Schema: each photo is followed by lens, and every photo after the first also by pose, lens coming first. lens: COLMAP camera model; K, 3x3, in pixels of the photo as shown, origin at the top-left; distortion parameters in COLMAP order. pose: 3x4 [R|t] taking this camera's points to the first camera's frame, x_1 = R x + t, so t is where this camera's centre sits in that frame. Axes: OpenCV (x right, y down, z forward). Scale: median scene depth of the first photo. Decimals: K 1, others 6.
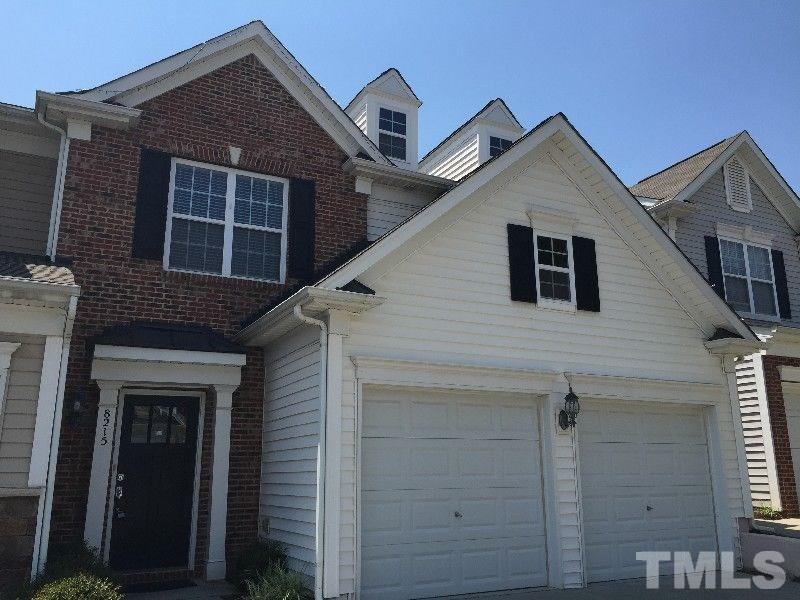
lens RADIAL K [[682.6, 0, 400.0], [0, 682.6, 300.0], [0, 0, 1]] dist [0.035840, -0.012867]
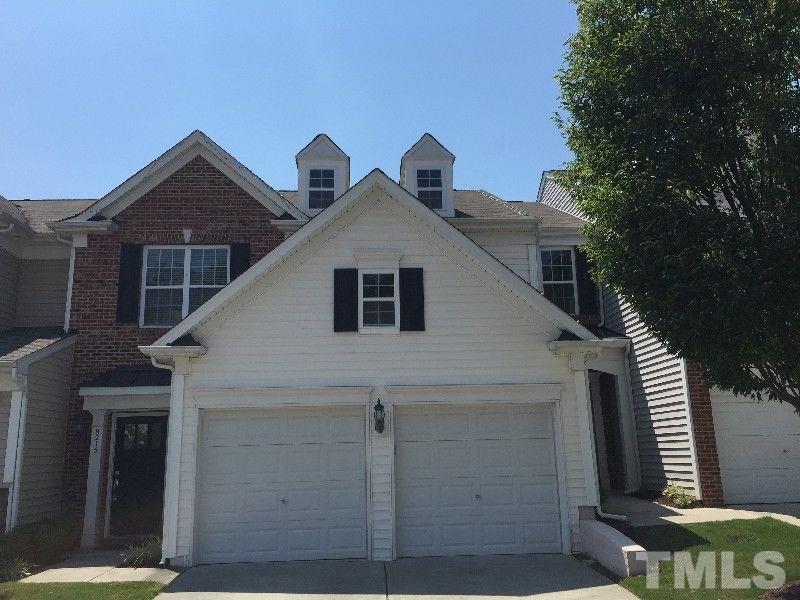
lens RADIAL K [[682.6, 0, 400.0], [0, 682.6, 300.0], [0, 0, 1]] dist [0.035840, -0.012867]
pose [[0.908277, -0.103785, -0.405292, 0.739774], [0.116674, 0.993144, 0.007153, -0.048847], [0.401771, -0.053784, 0.914159, -0.086139]]
